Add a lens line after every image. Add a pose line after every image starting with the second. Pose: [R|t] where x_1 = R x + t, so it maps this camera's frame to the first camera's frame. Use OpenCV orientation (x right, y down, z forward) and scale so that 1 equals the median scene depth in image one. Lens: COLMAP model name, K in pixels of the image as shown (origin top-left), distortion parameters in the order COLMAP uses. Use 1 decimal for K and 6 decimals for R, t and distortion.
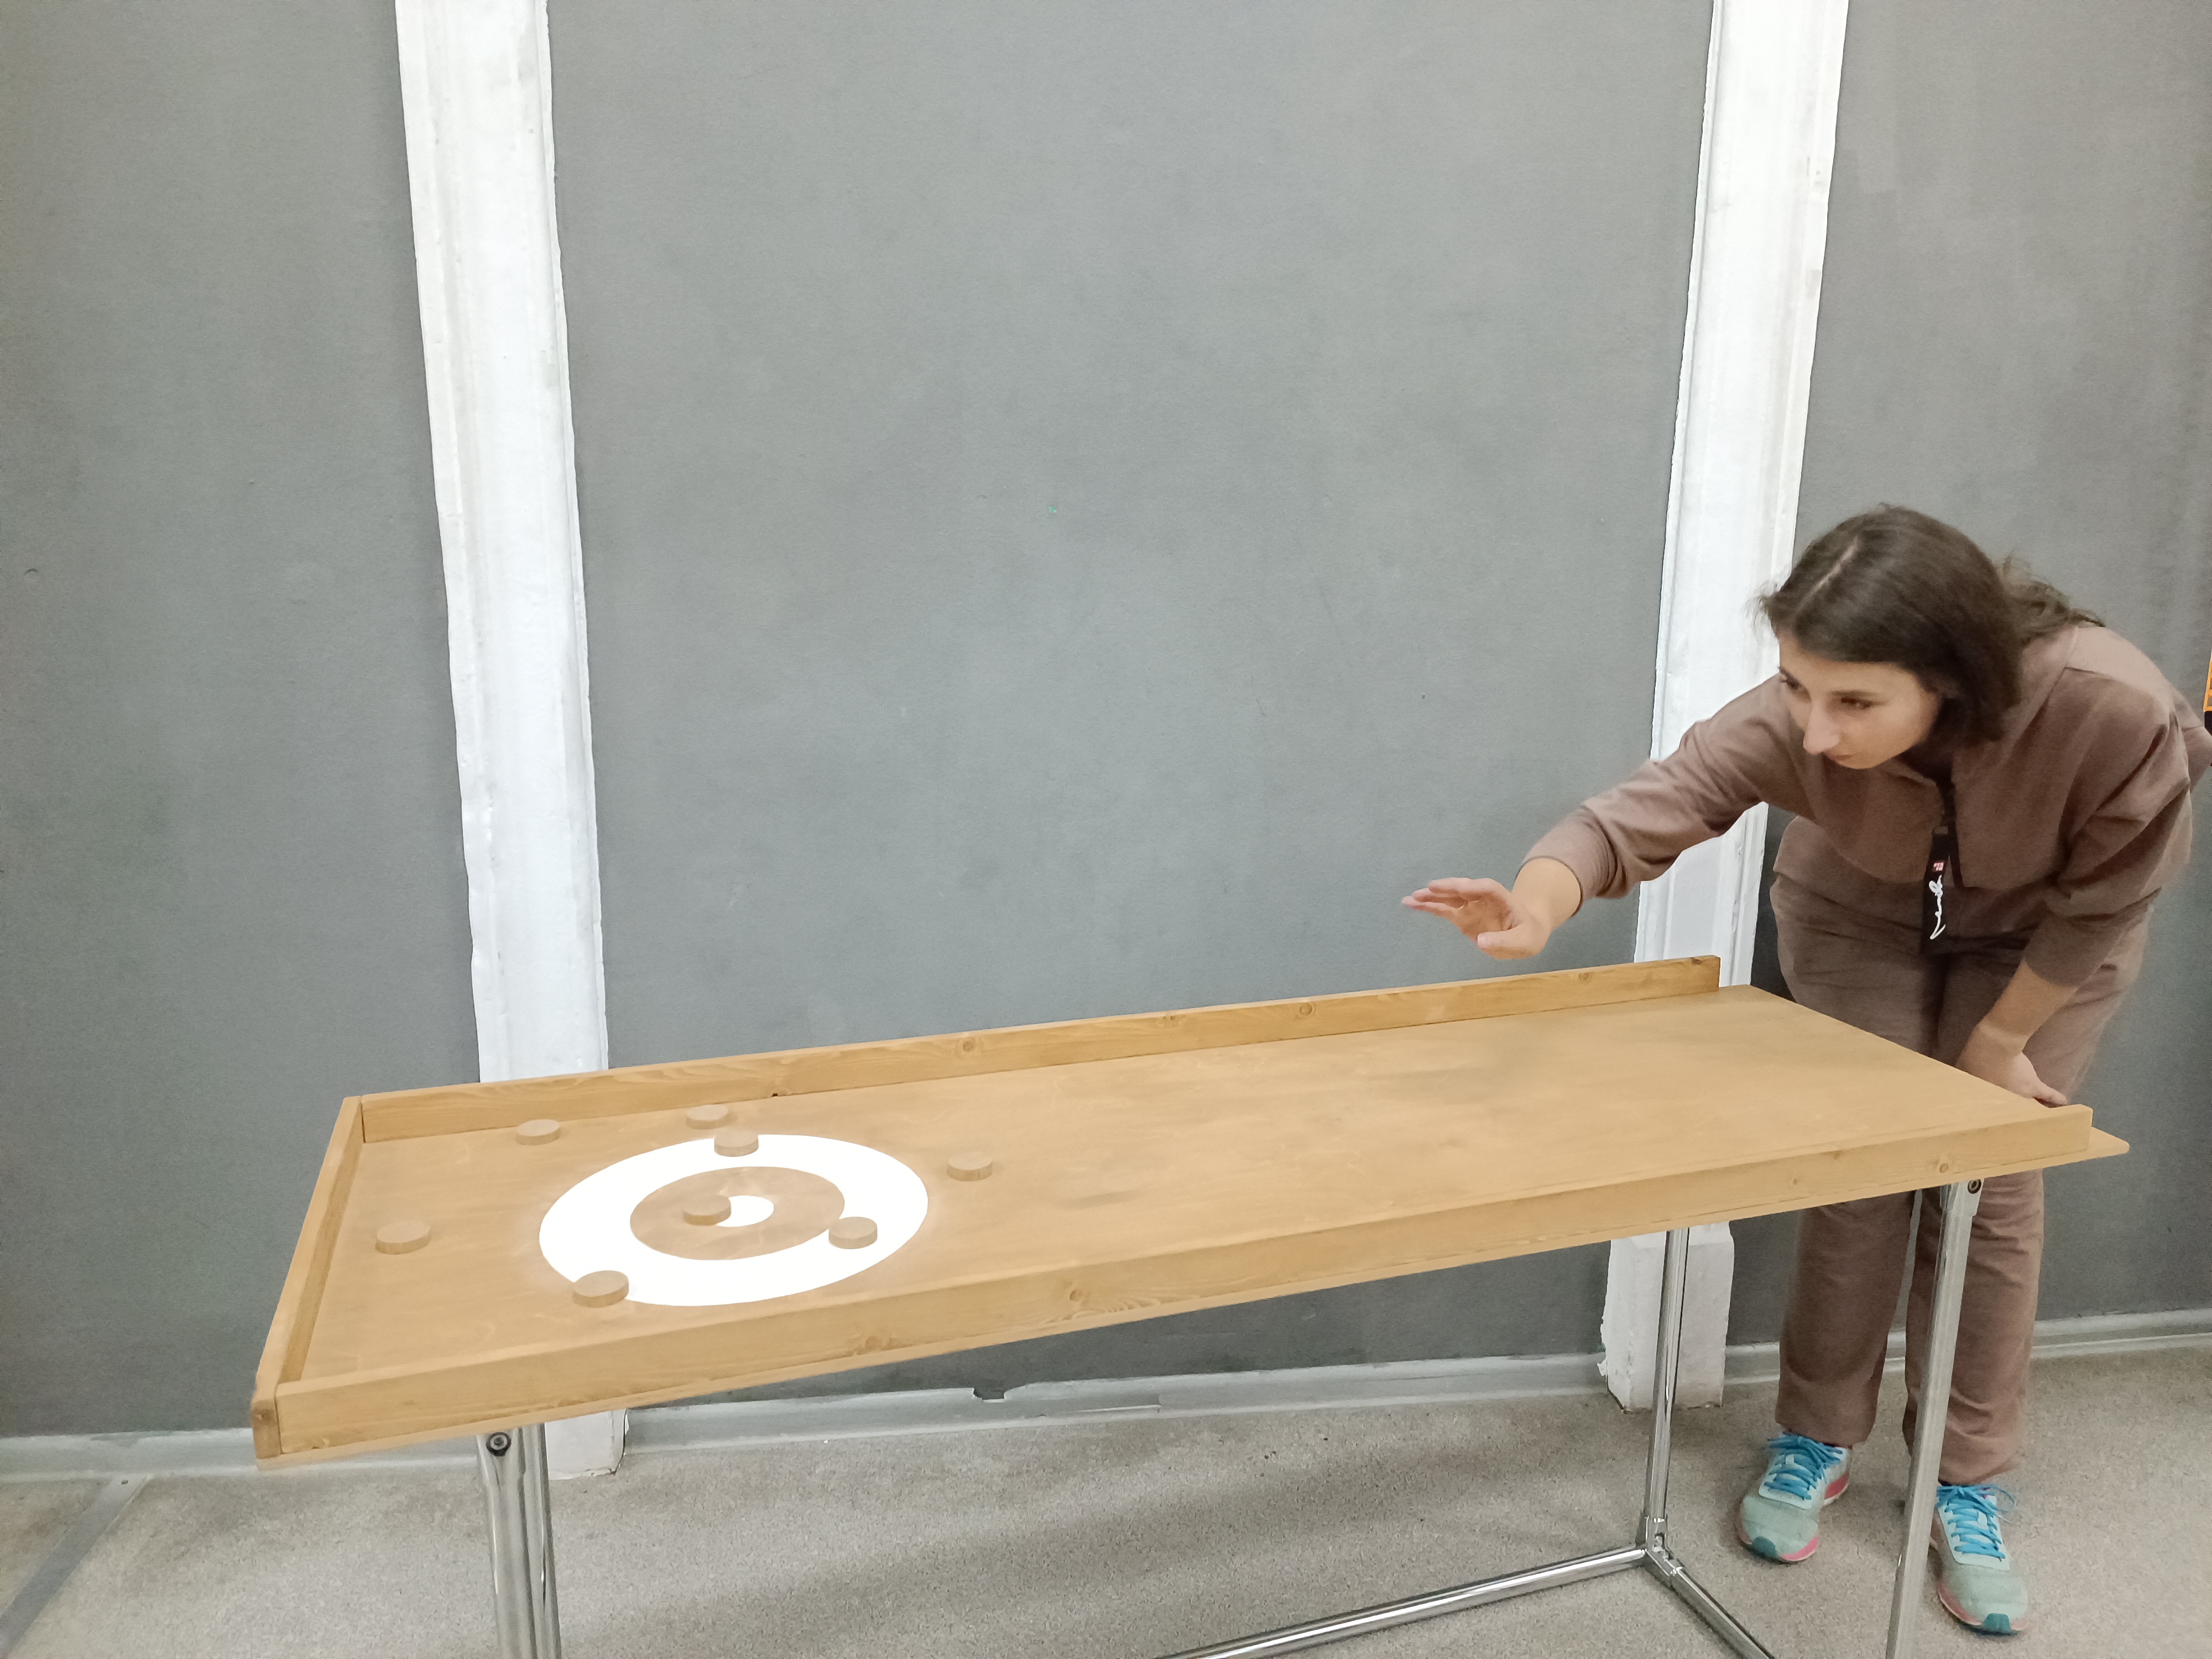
lens RADIAL K [[1603.8, 0, 1125.8], [0, 1603.8, 836.0], [0, 0, 1]] dist [0.041467, -0.053584]
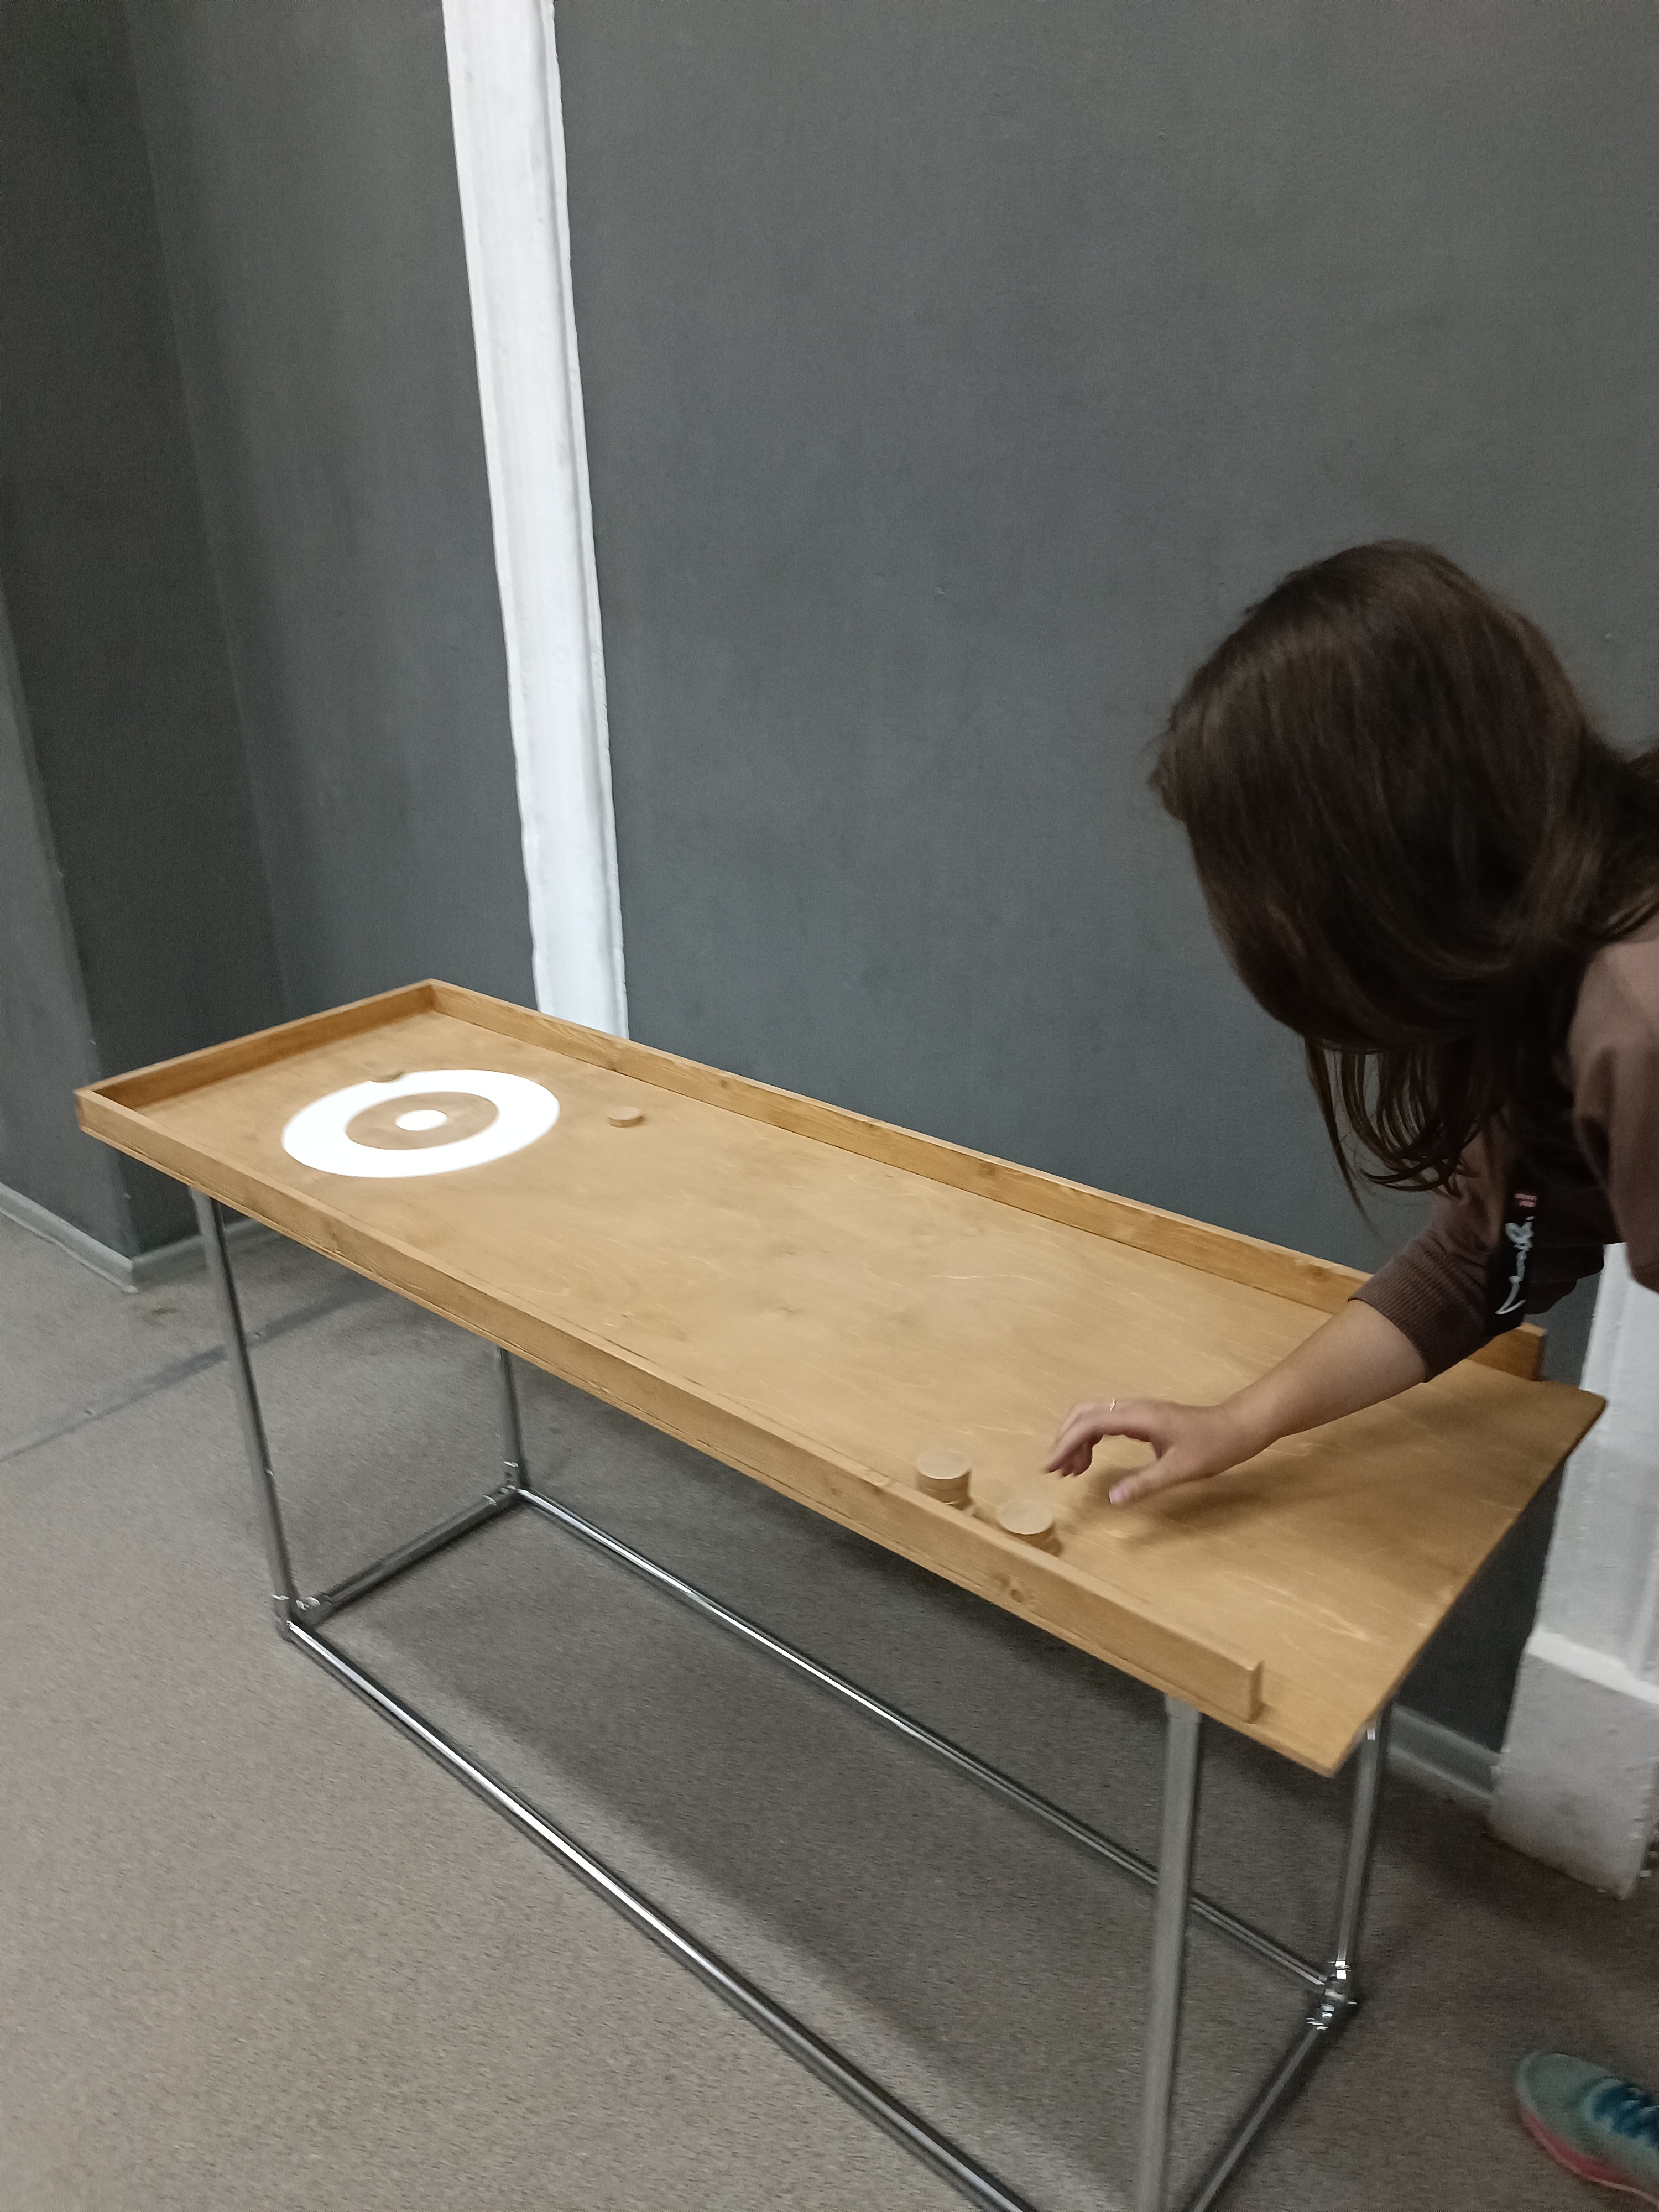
lens RADIAL K [[1594.1, 0, 854.7], [0, 1594.1, 1121.2], [0, 0, 1]] dist [0.040409, -0.058947]
pose [[0.687828, 0.264742, -0.675873, 0.614699], [-0.137044, 0.961734, 0.237247, -0.125413], [0.712820, -0.070561, 0.697788, 0.322704]]
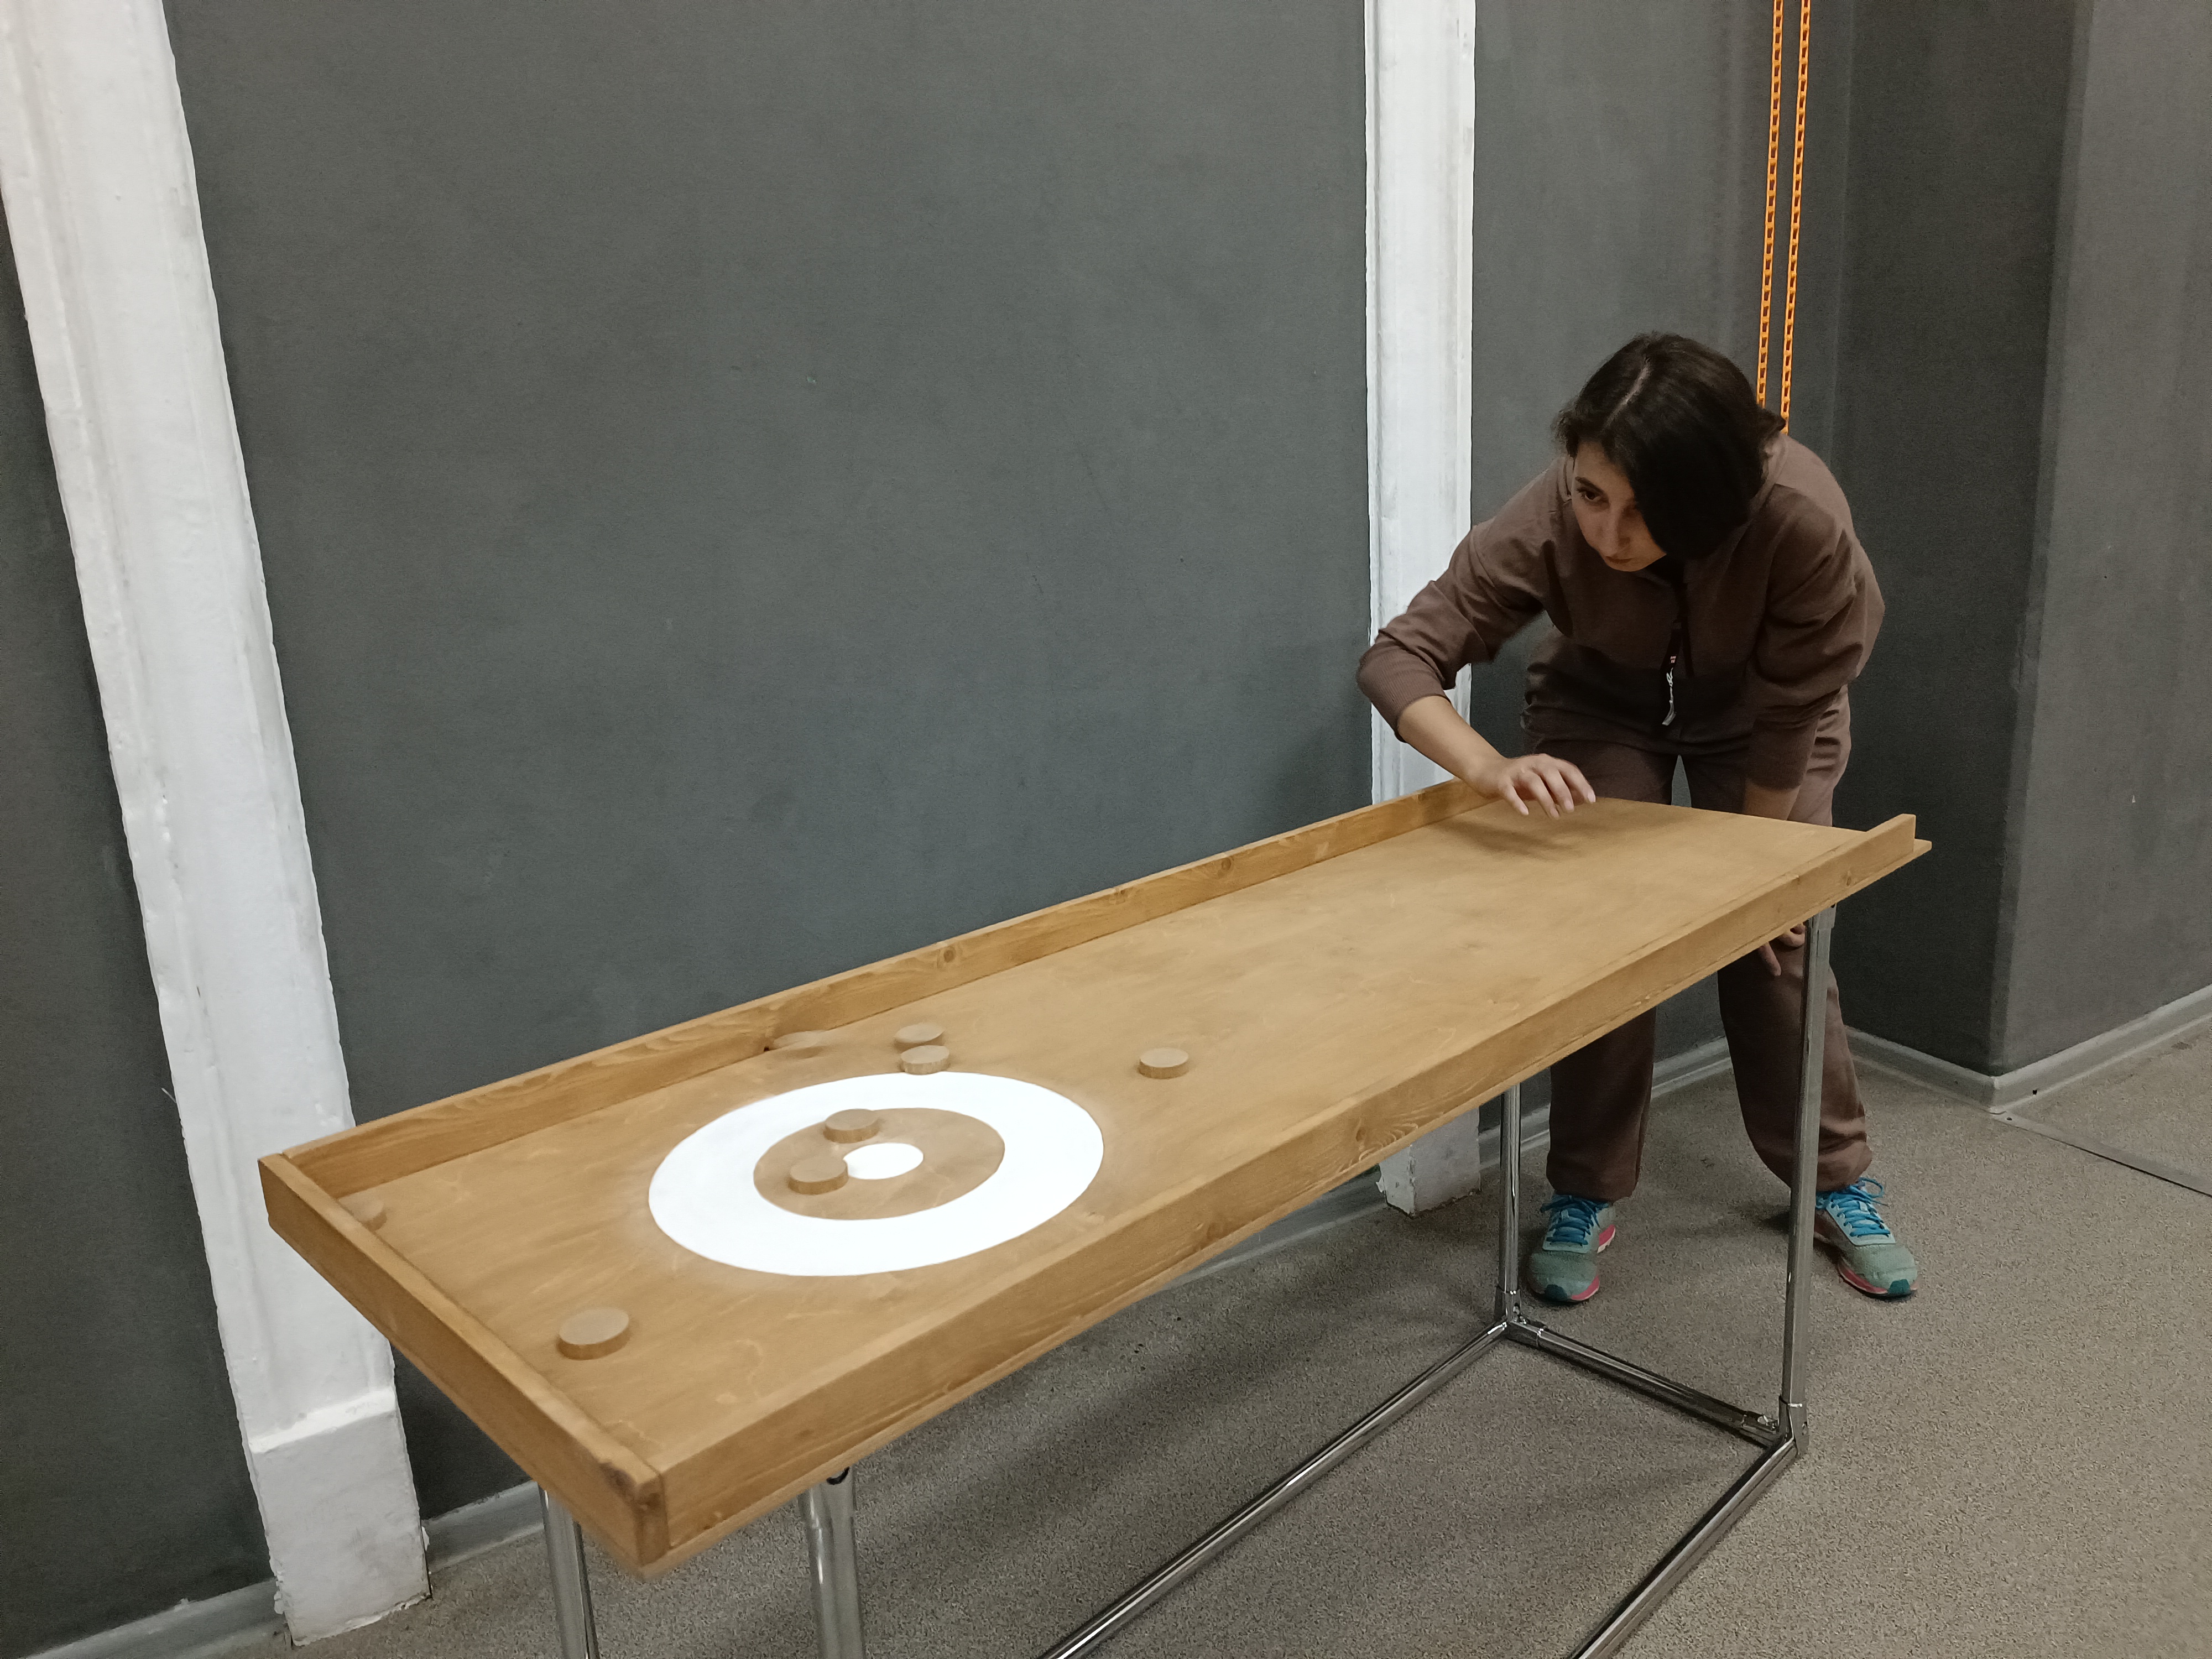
lens RADIAL K [[1594.1, 0, 1118.8], [0, 1594.1, 833.6], [0, 0, 1]] dist [0.040409, -0.058947]
pose [[0.901943, -0.155949, 0.402715, -0.292114], [0.148689, 0.987647, 0.049448, 0.027755], [-0.405452, 0.015280, 0.913989, 0.123371]]
